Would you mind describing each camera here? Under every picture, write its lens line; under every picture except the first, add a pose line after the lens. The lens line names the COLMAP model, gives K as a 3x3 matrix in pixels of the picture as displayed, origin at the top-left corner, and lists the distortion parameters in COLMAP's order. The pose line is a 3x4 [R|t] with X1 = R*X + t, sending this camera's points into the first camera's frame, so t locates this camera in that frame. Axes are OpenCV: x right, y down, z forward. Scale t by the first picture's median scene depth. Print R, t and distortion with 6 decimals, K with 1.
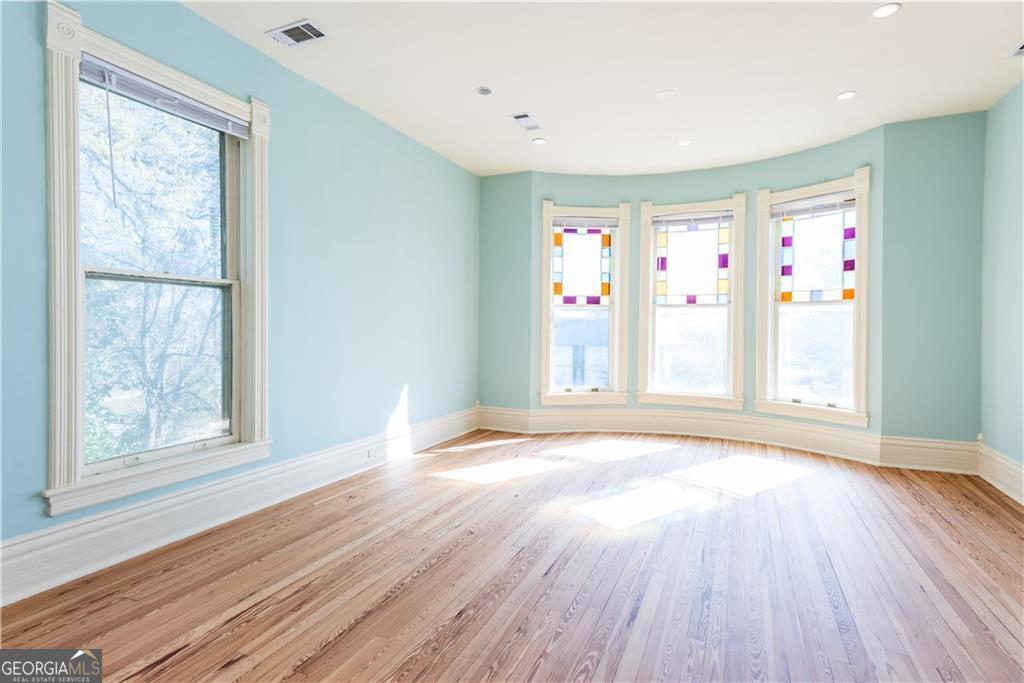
lens RADIAL K [[509.2, 0, 506.5], [0, 509.2, 341.3], [0, 0, 1]] dist [0.002839, 0.001309]
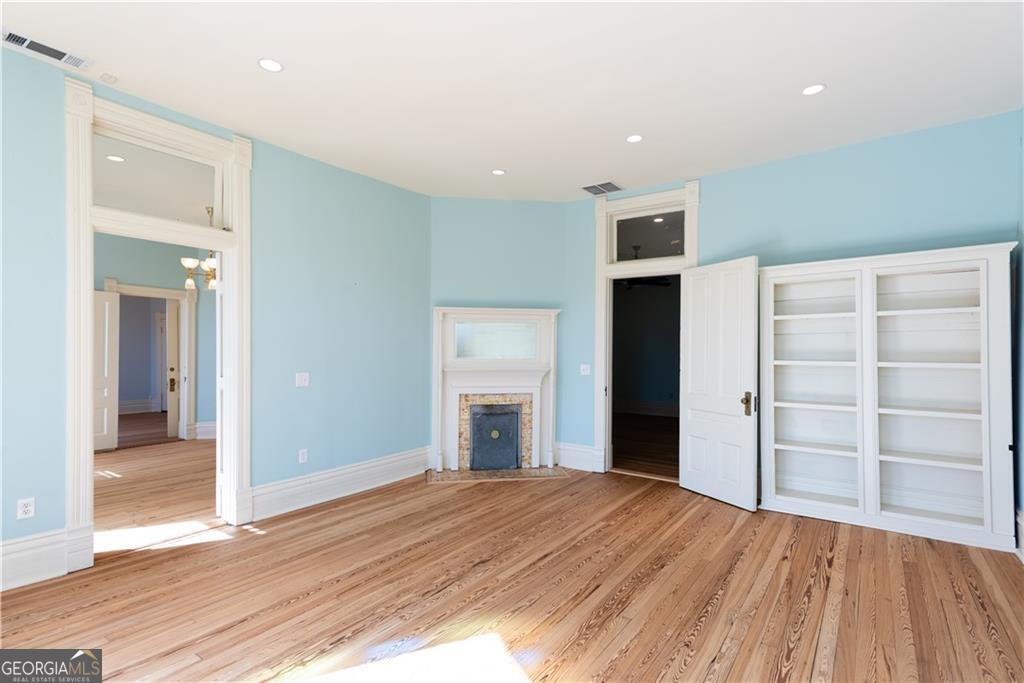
lens RADIAL K [[509.2, 0, 506.5], [0, 509.2, 341.3], [0, 0, 1]] dist [0.002839, 0.001309]
pose [[-0.982805, -0.004222, 0.184600, 0.072027], [-0.003049, 0.999973, 0.006637, -0.107146], [-0.184623, 0.005960, -0.982791, 2.235806]]
